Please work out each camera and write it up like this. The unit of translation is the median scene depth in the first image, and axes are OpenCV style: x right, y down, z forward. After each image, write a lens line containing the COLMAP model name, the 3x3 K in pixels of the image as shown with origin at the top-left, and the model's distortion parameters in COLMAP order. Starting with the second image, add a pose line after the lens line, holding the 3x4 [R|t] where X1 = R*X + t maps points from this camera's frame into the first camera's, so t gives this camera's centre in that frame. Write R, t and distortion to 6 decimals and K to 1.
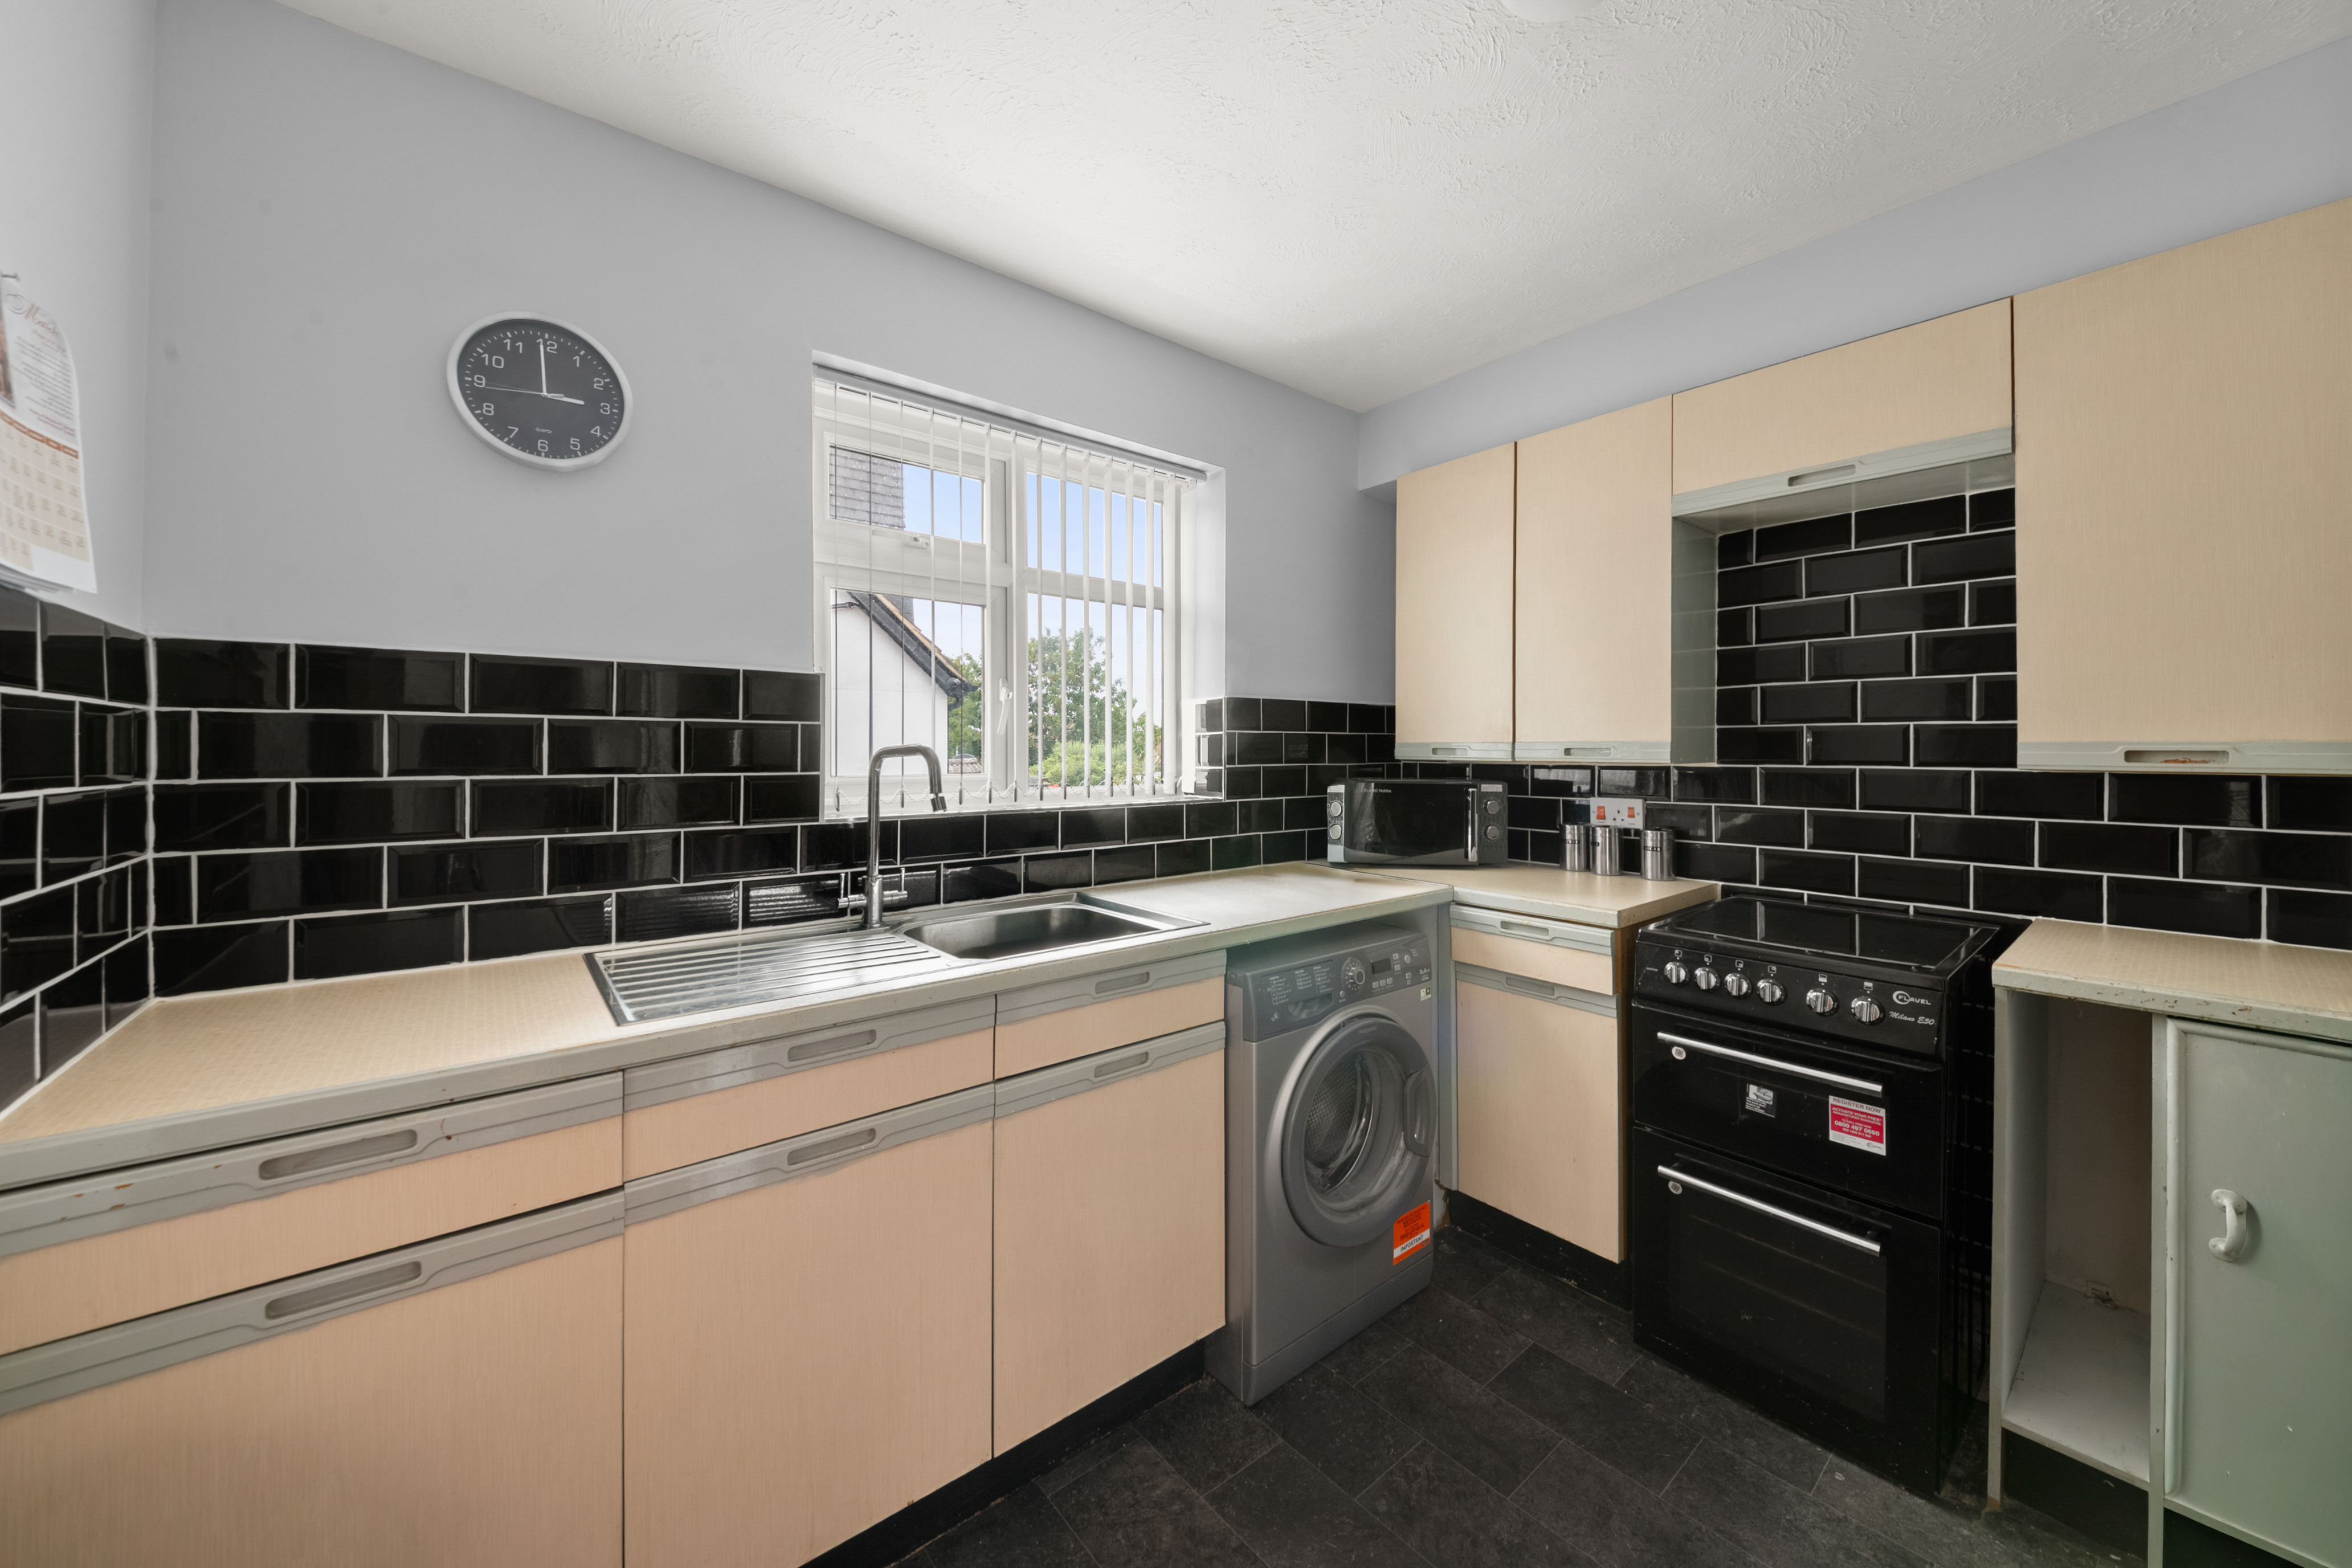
lens RADIAL K [[839.0, 0, 1176.2], [0, 839.0, 746.4], [0, 0, 1]] dist [-0.000767, -0.002594]
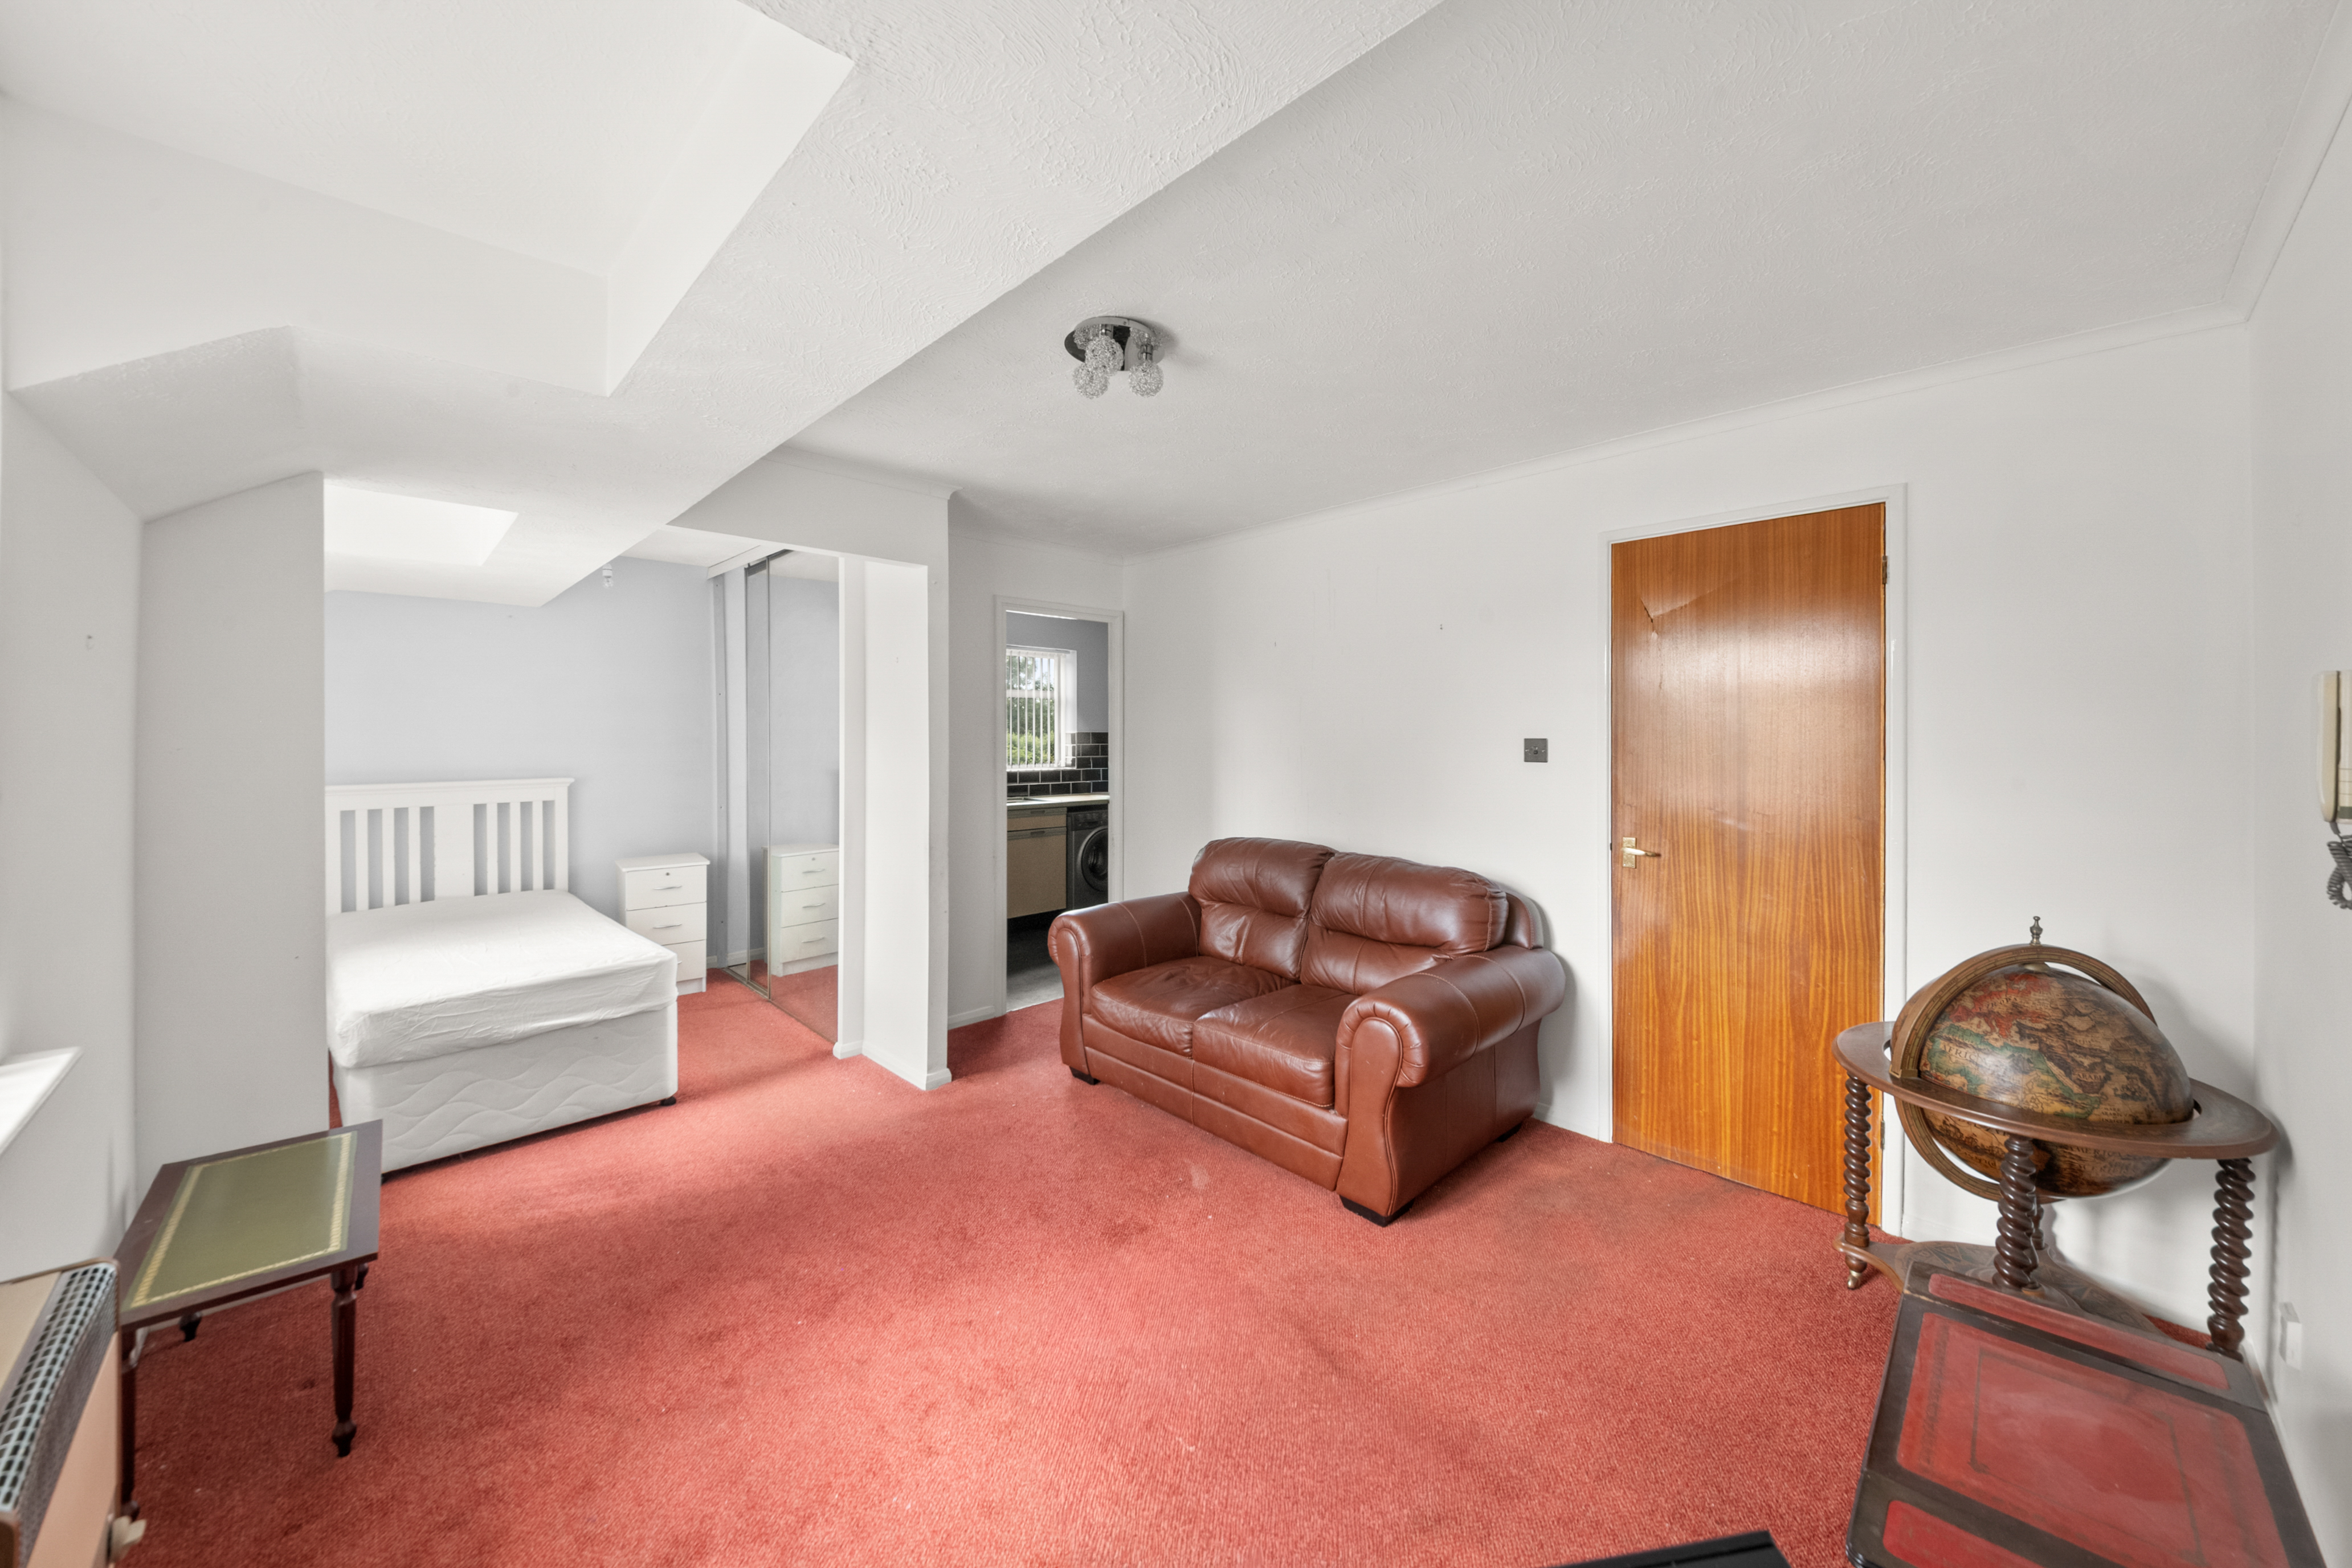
lens RADIAL K [[839.0, 0, 1176.6], [0, 839.0, 760.5], [0, 0, 1]] dist [-0.000767, -0.002594]
pose [[0.996053, 0.002324, 0.088730, 0.189918], [-0.003689, 0.999877, 0.015221, -0.011408], [-0.088684, -0.015488, 0.995939, -2.394721]]
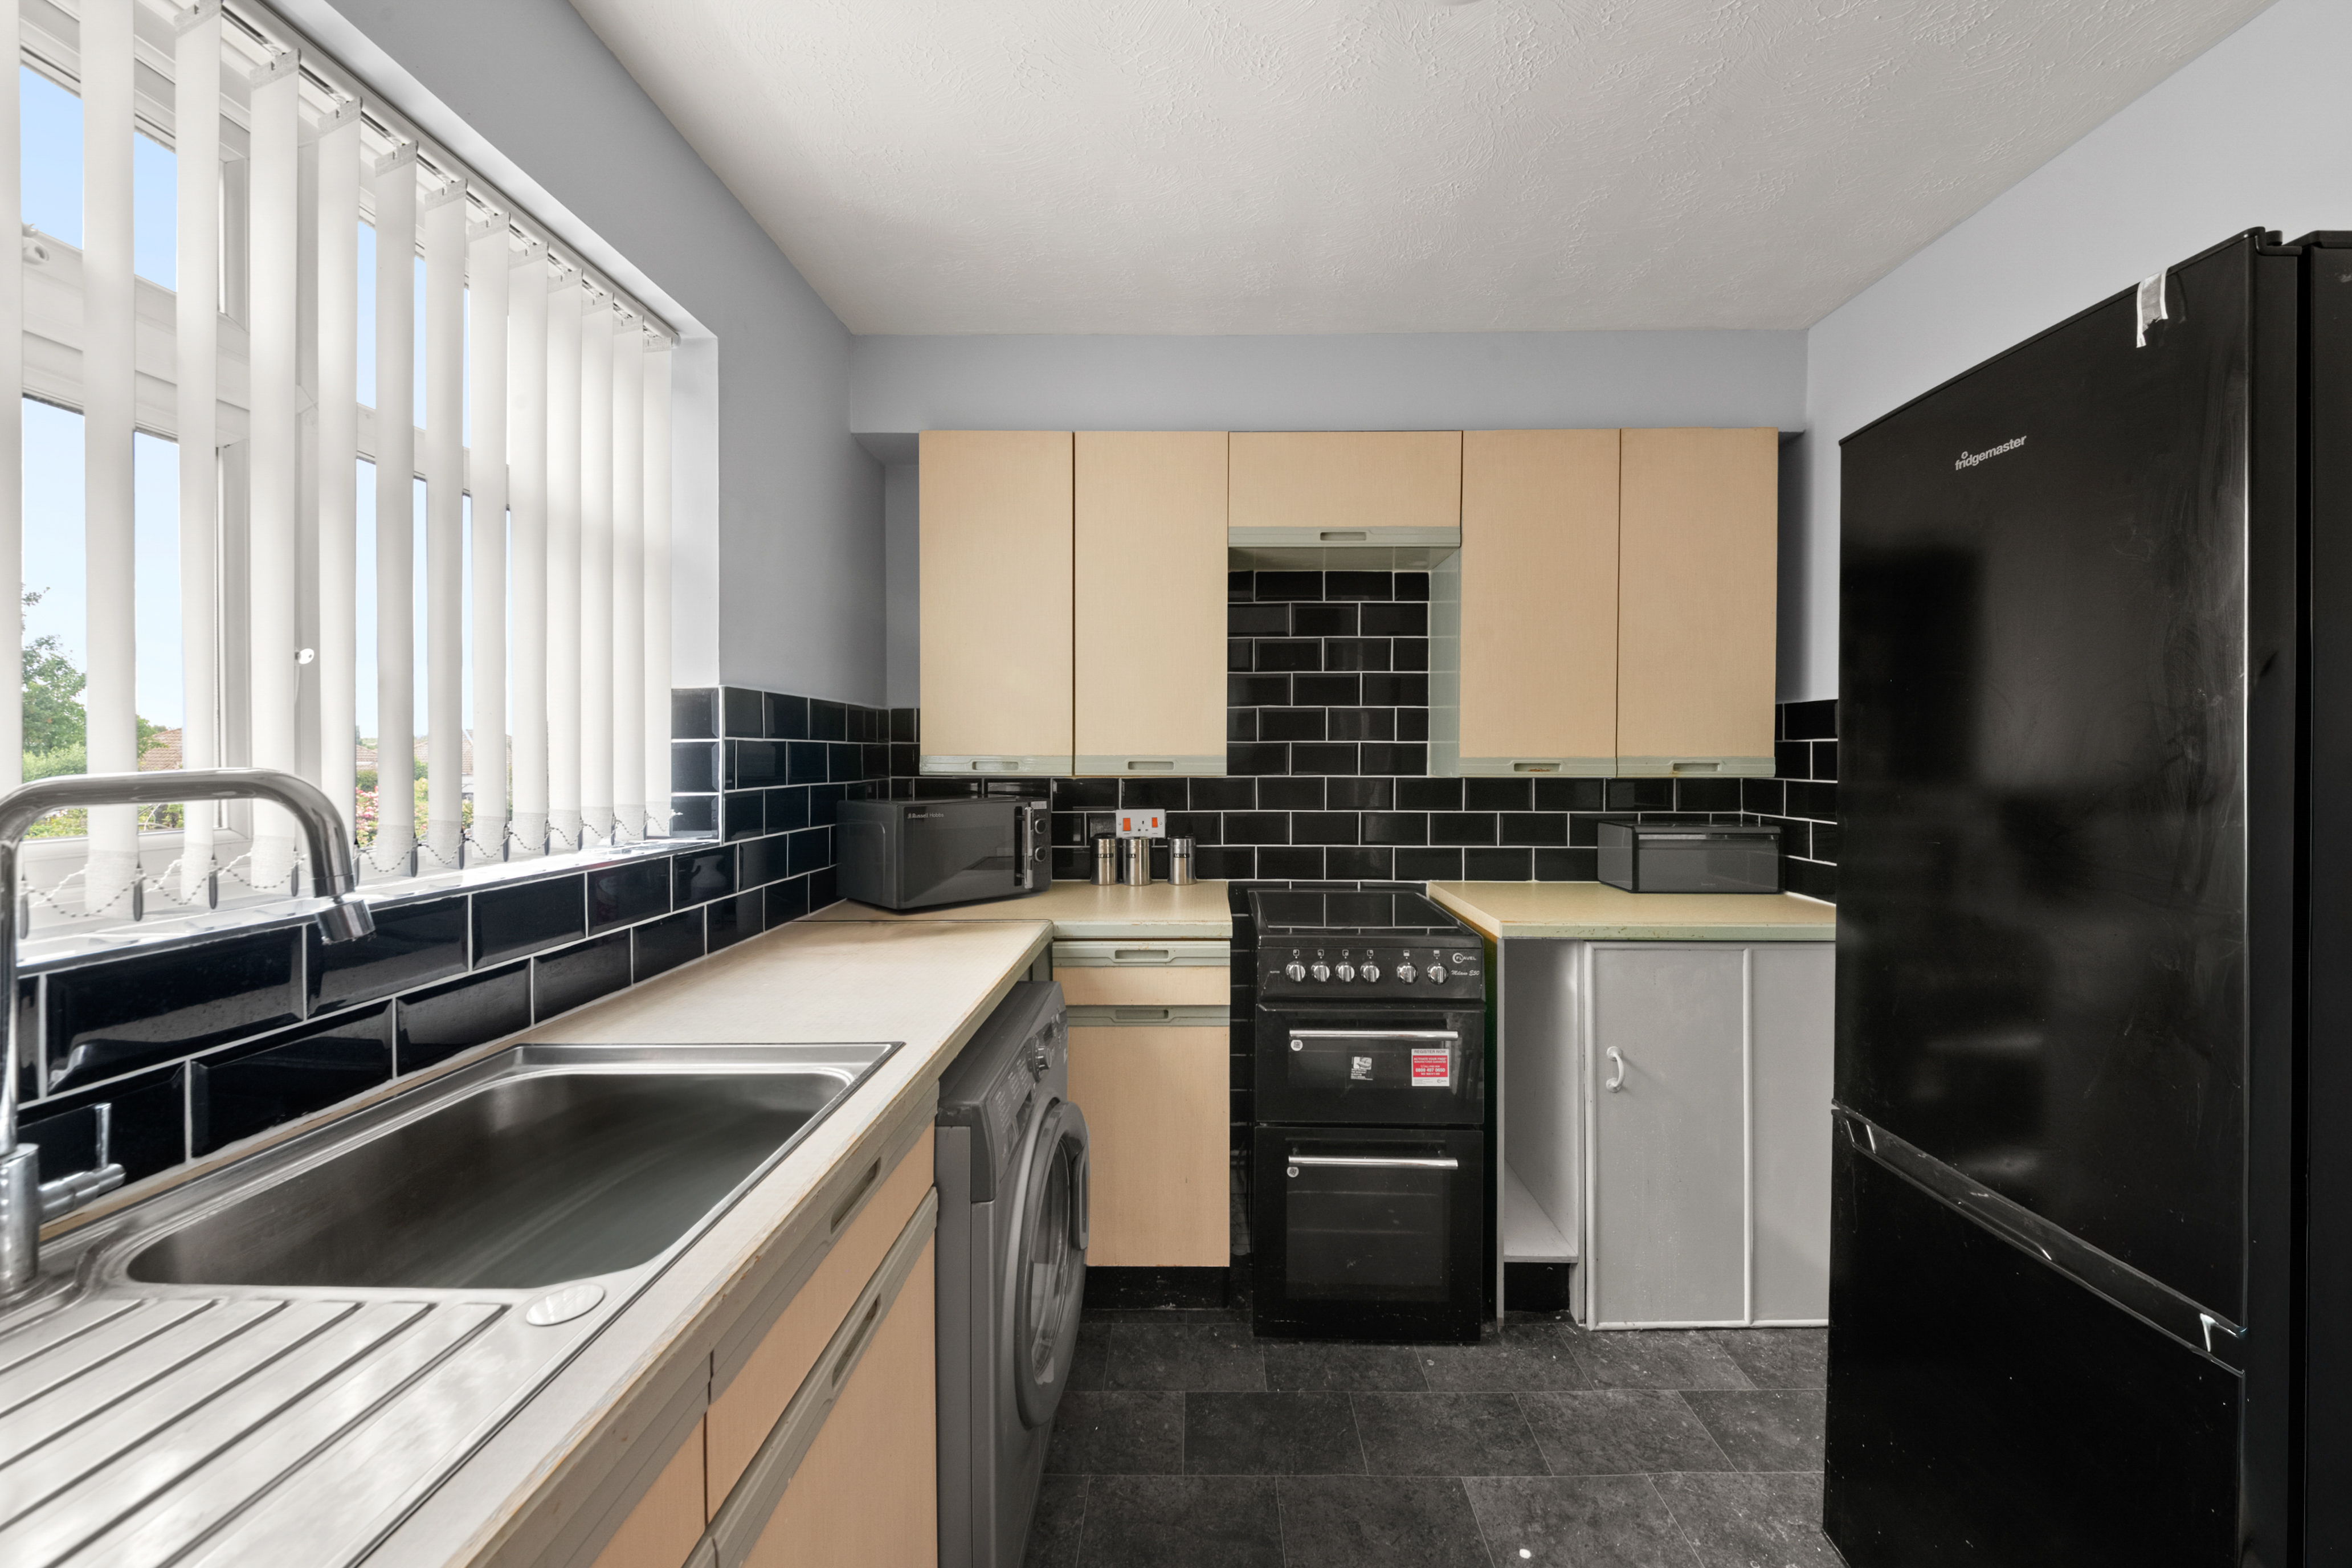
lens RADIAL K [[839.0, 0, 1196.1], [0, 839.0, 753.1], [0, 0, 1]] dist [-0.000767, -0.002594]
pose [[0.639248, 0.002662, 0.768996, -0.290751], [-0.002016, 0.999996, -0.001786, -0.007074], [-0.768998, -0.000409, 0.639251, 0.383074]]
